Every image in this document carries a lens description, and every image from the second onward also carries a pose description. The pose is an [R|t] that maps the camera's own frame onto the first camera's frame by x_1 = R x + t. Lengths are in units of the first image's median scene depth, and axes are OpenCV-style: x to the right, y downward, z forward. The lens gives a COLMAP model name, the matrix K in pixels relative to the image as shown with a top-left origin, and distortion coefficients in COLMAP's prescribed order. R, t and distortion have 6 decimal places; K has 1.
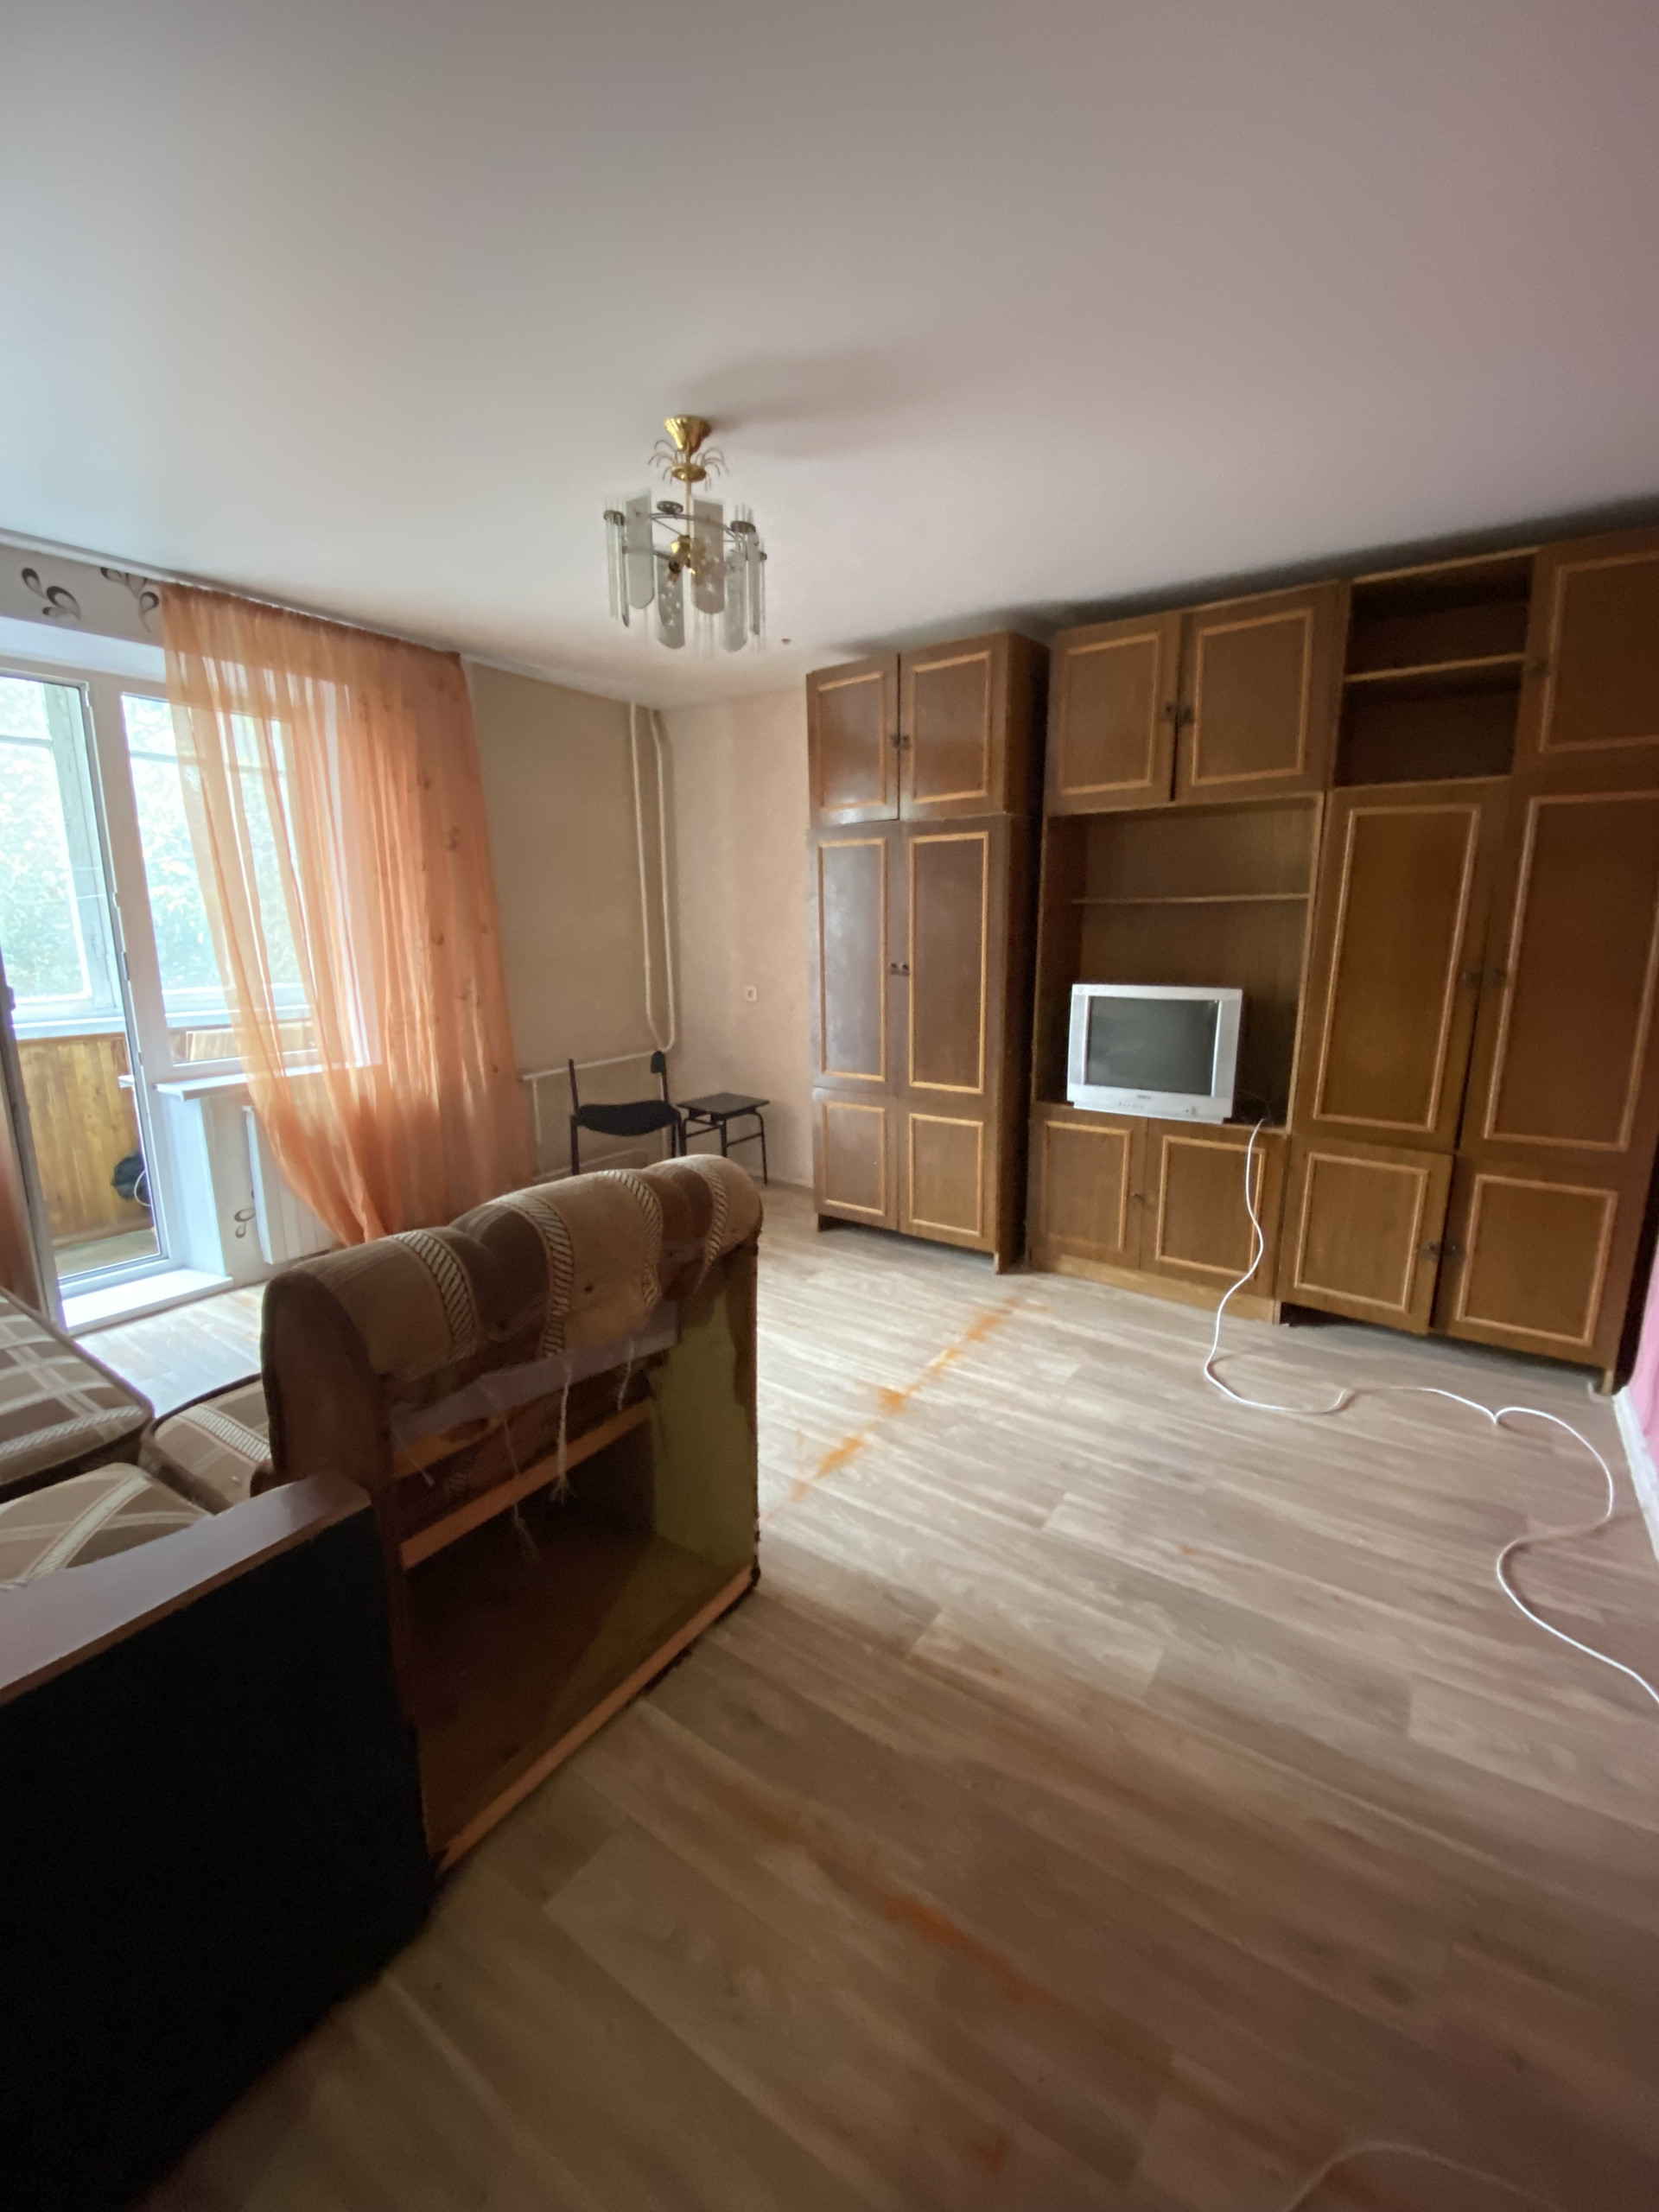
lens RADIAL K [[891.4, 0, 829.2], [0, 891.4, 1115.9], [0, 0, 1]] dist [0.003488, -0.012406]
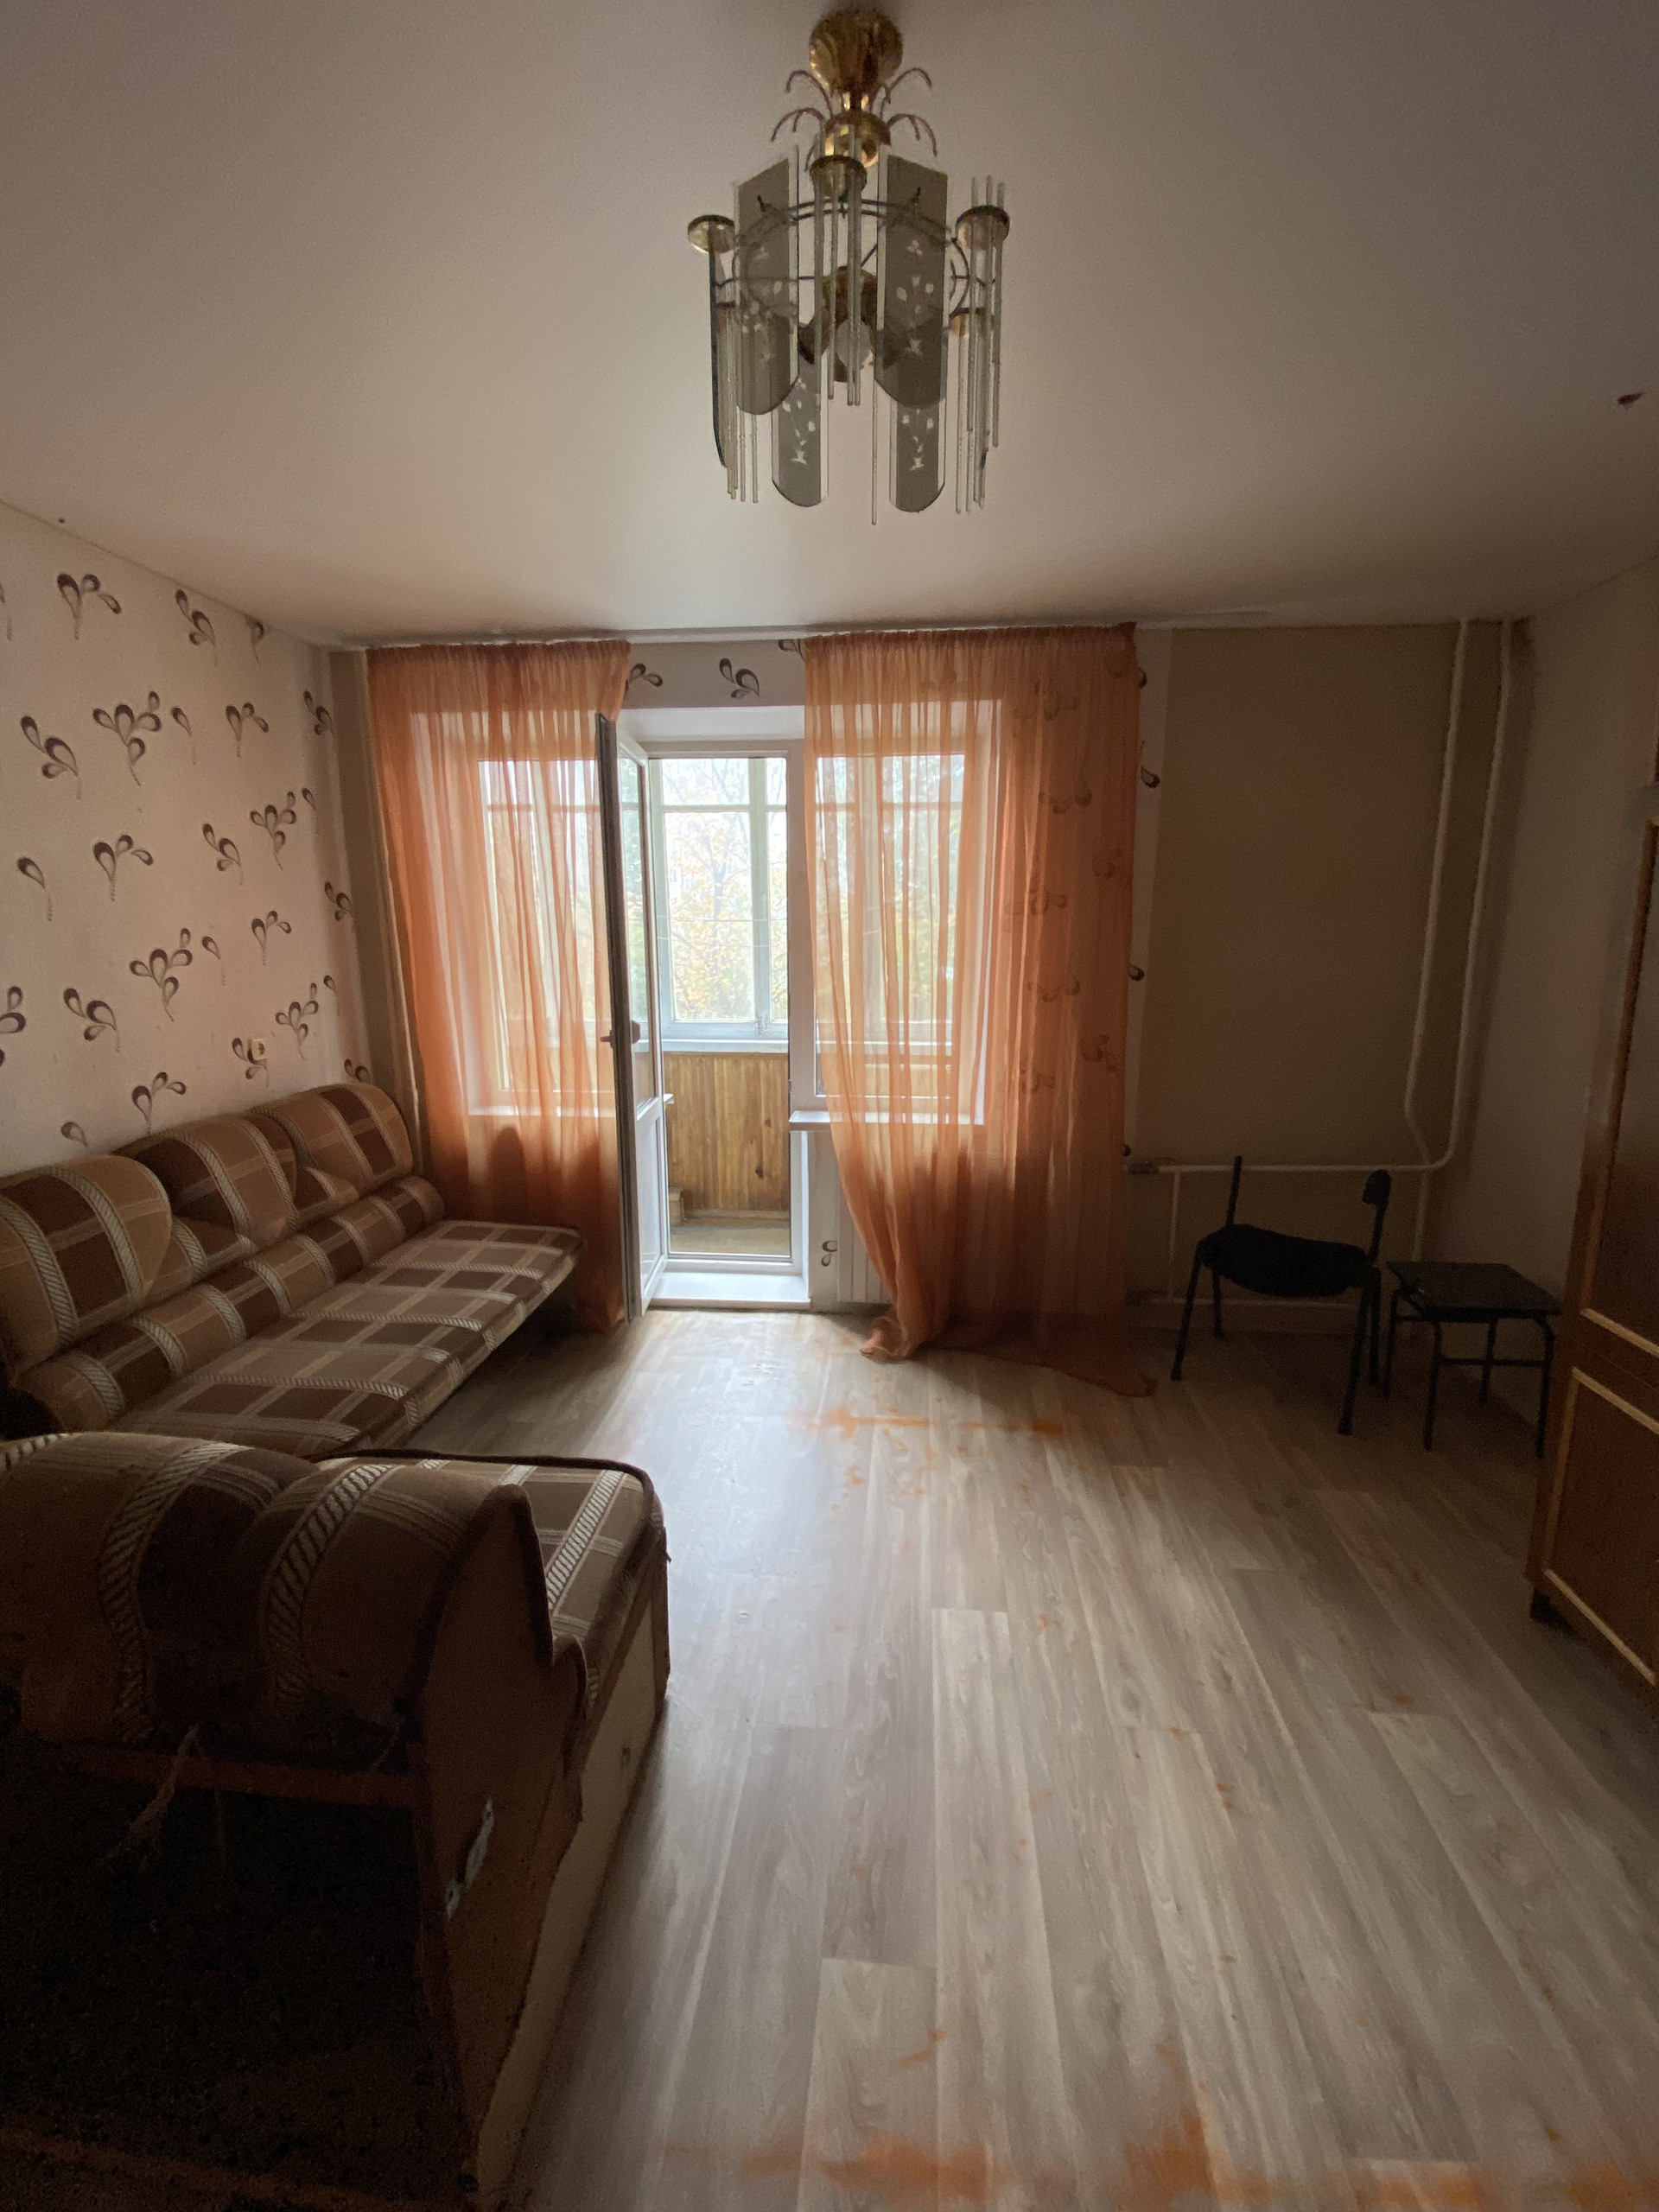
lens RADIAL K [[891.4, 0, 838.0], [0, 891.4, 1101.6], [0, 0, 1]] dist [0.003488, -0.012406]
pose [[0.487094, 0.153015, -0.859840, 0.204864], [-0.183292, 0.980516, 0.070657, -0.126929], [0.853899, 0.123185, 0.505650, 0.473772]]
